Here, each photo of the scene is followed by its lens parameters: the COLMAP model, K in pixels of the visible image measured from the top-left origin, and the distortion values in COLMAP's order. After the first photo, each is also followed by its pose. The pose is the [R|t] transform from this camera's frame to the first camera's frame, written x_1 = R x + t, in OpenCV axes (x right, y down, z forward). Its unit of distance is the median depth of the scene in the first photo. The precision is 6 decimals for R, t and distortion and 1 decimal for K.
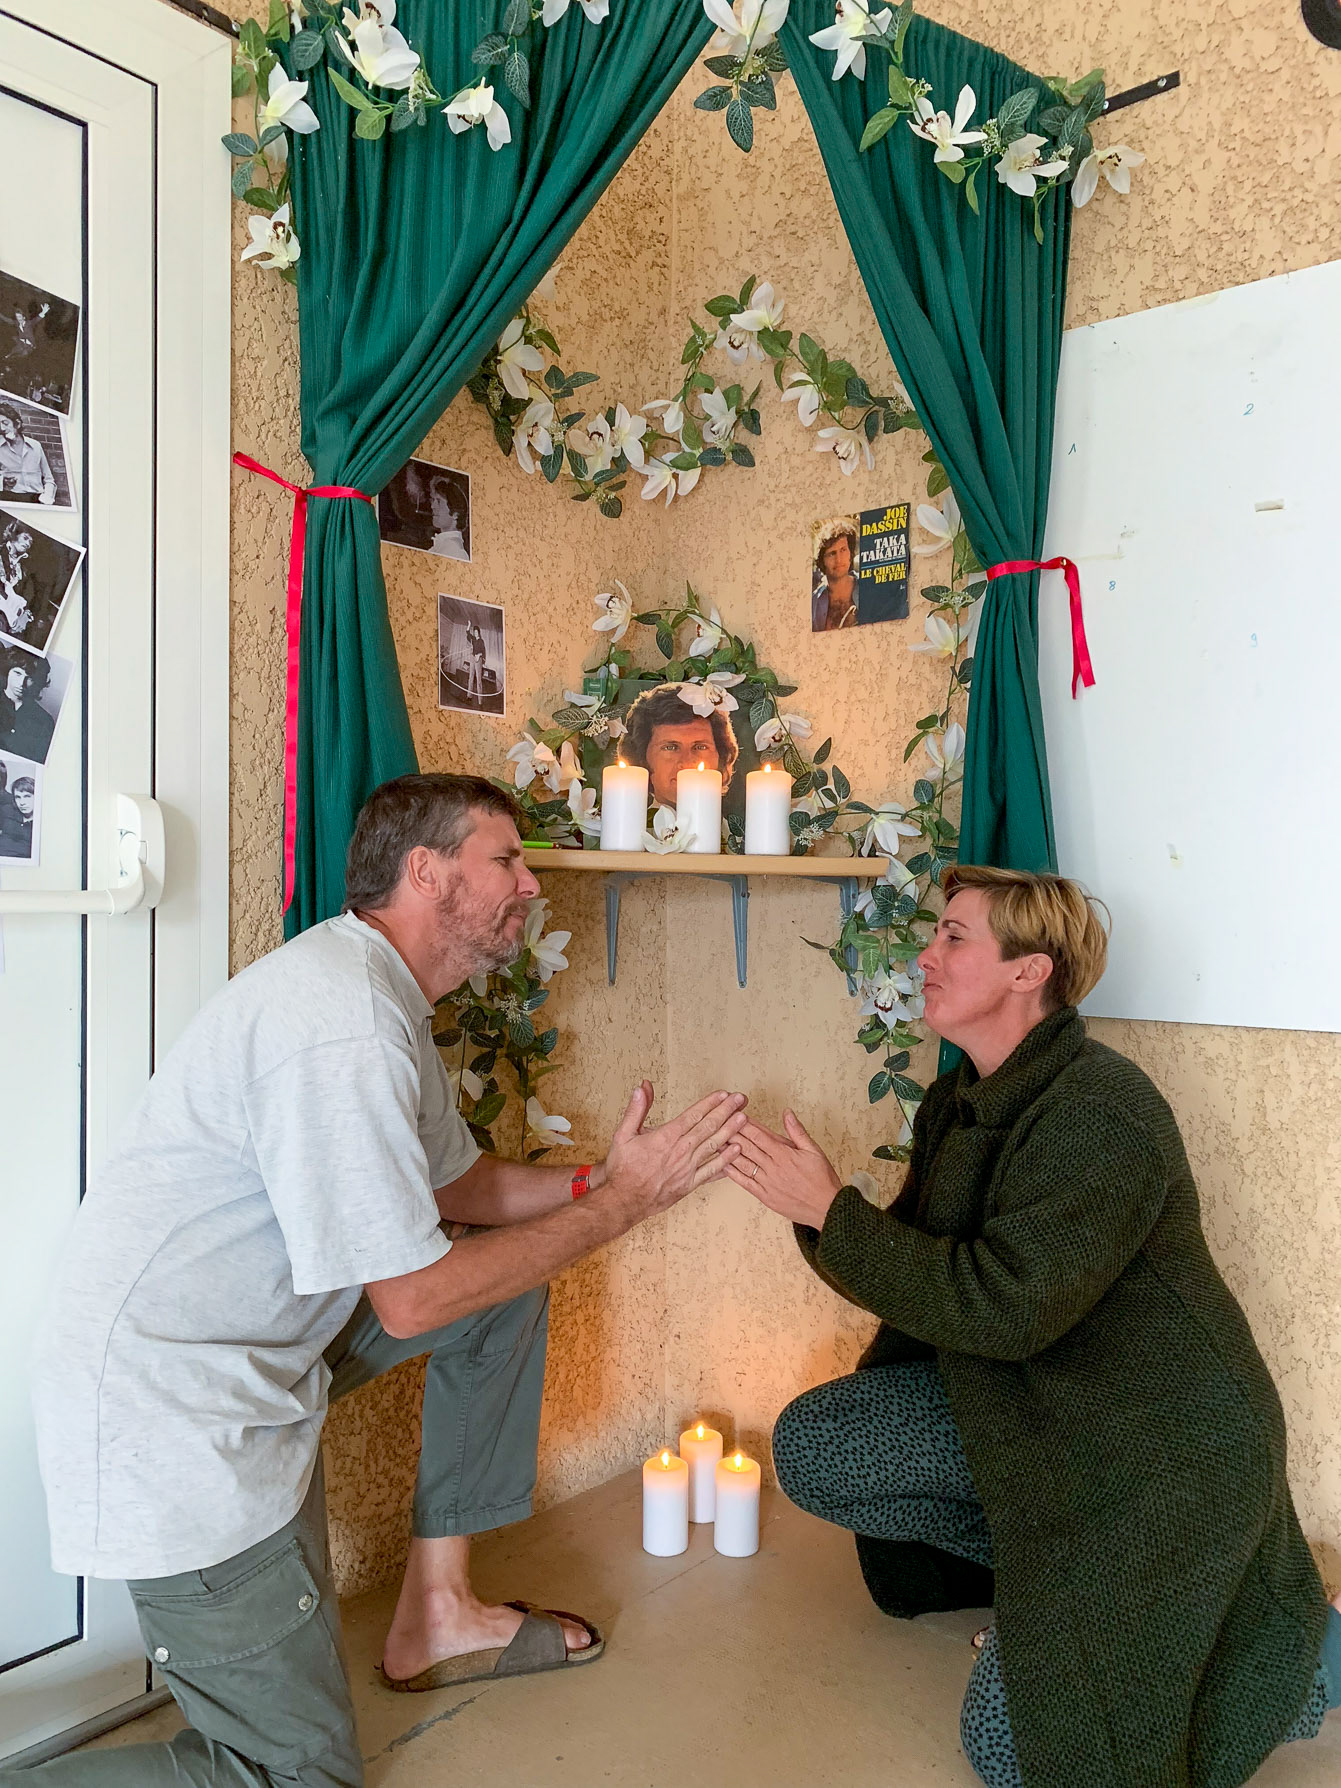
lens RADIAL K [[1355.3, 0, 680.2], [0, 1355.3, 919.2], [0, 0, 1]] dist [0.005418, 0.004698]
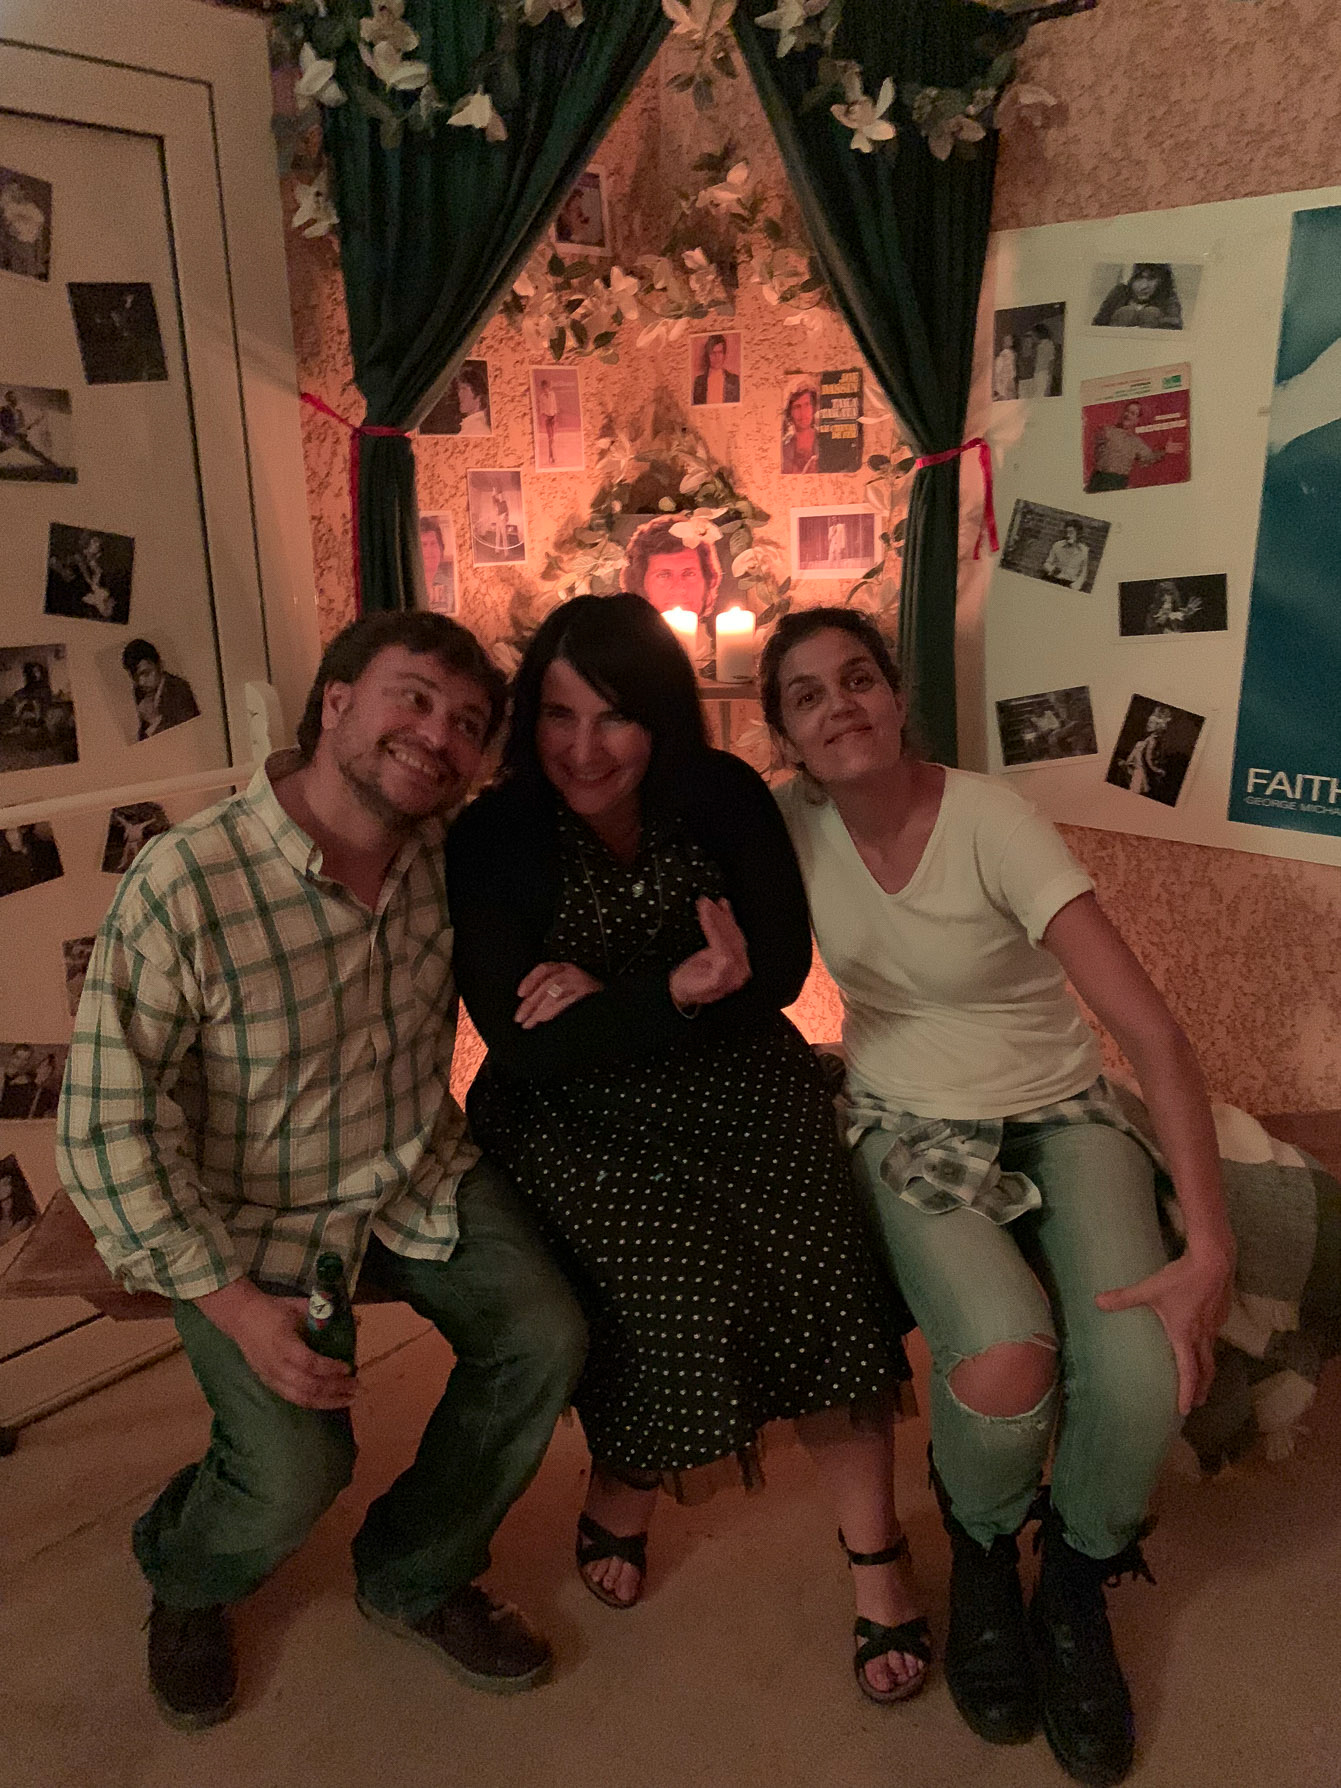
lens RADIAL K [[1371.9, 0, 670.5], [0, 1371.9, 894.0], [0, 0, 1]] dist [0.010983, 0.001940]
pose [[0.998813, -0.004507, -0.048492, 0.061373], [0.017832, 0.960404, 0.278040, -0.209784], [0.045319, -0.278575, 0.959345, -0.280798]]
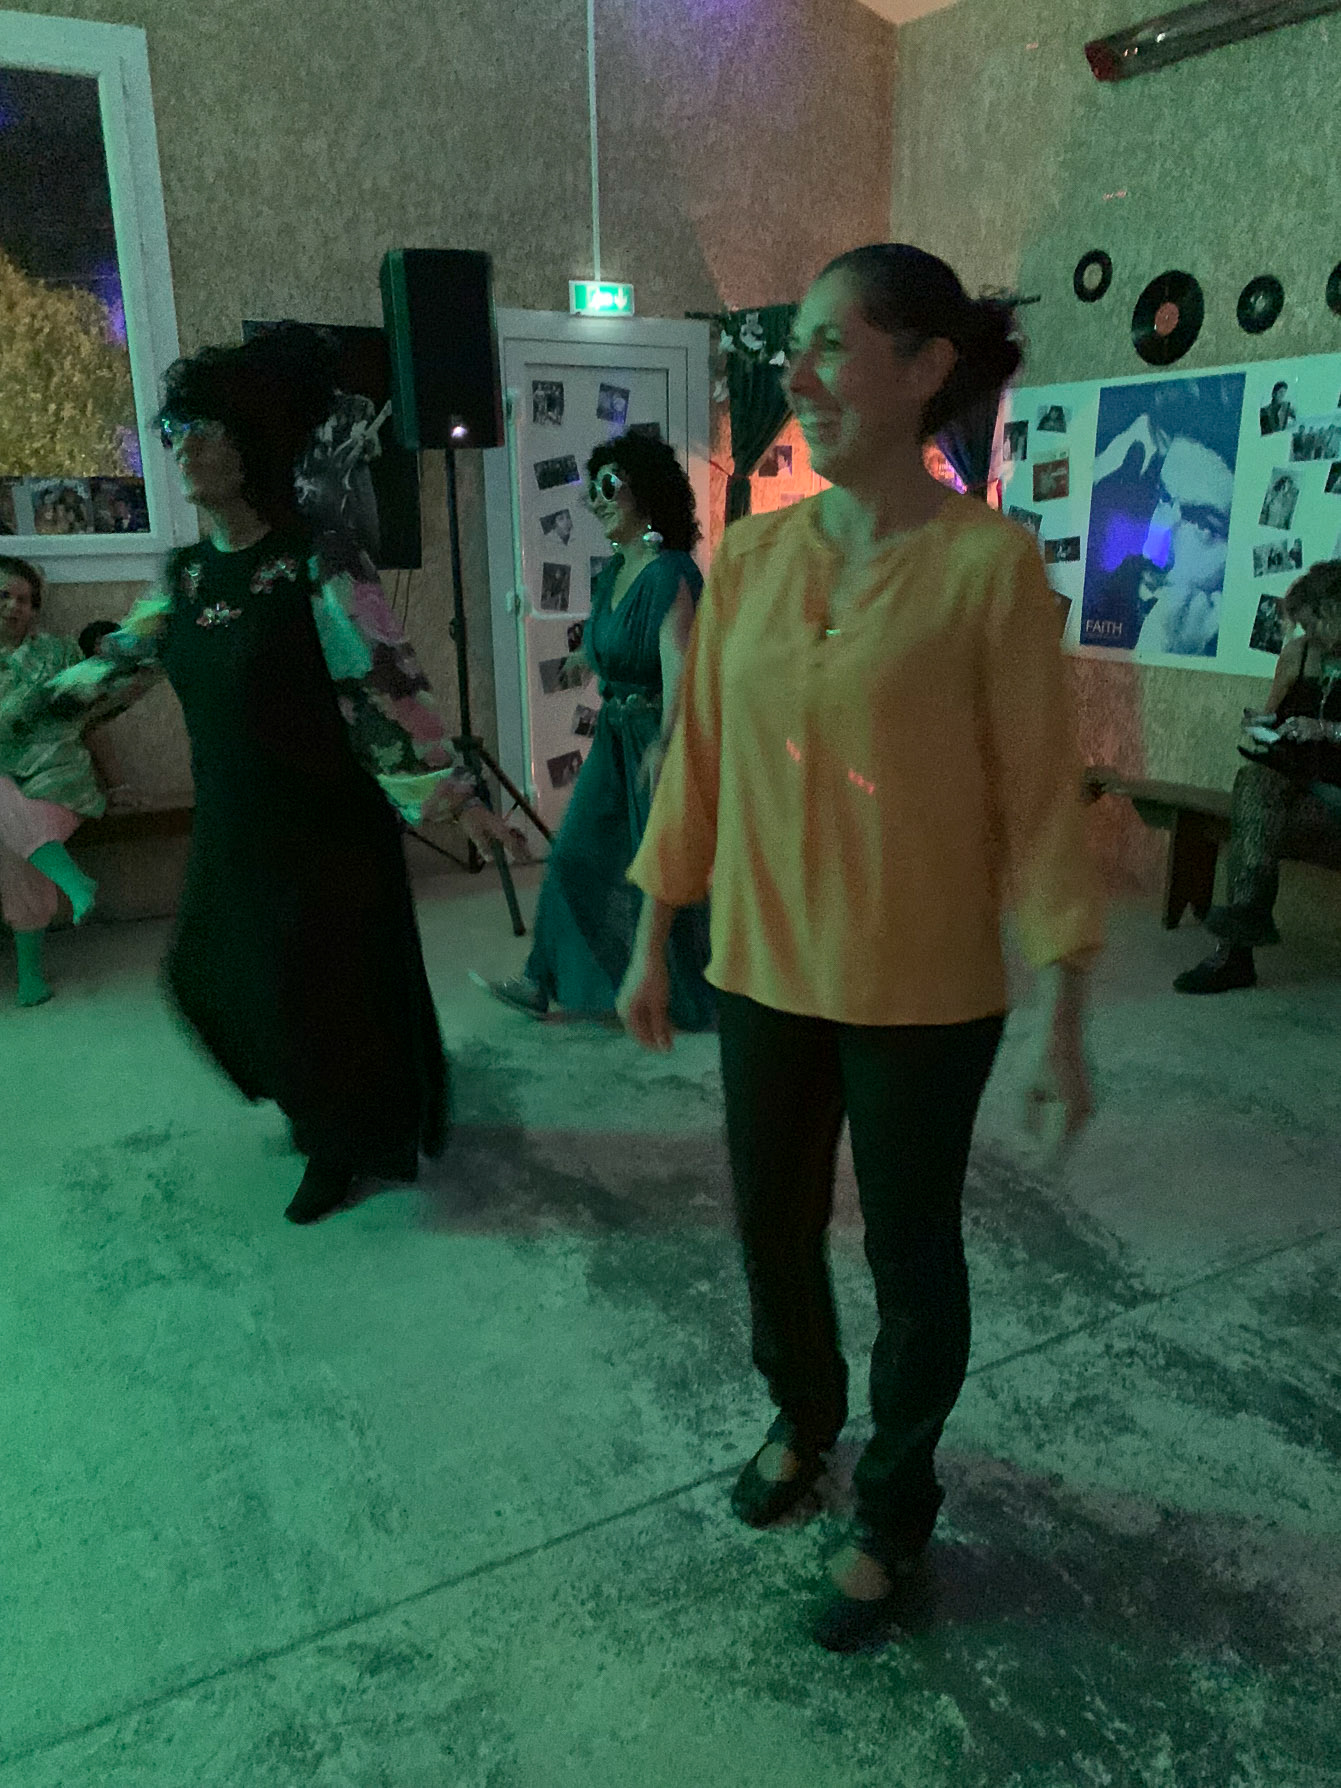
lens RADIAL K [[1355.3, 0, 680.2], [0, 1355.3, 919.2], [0, 0, 1]] dist [0.005418, 0.004698]
pose [[0.938149, 0.086486, -0.335256, 0.638190], [0.009452, 0.961542, 0.274497, -0.159032], [0.346103, -0.260687, 0.901252, -1.811090]]
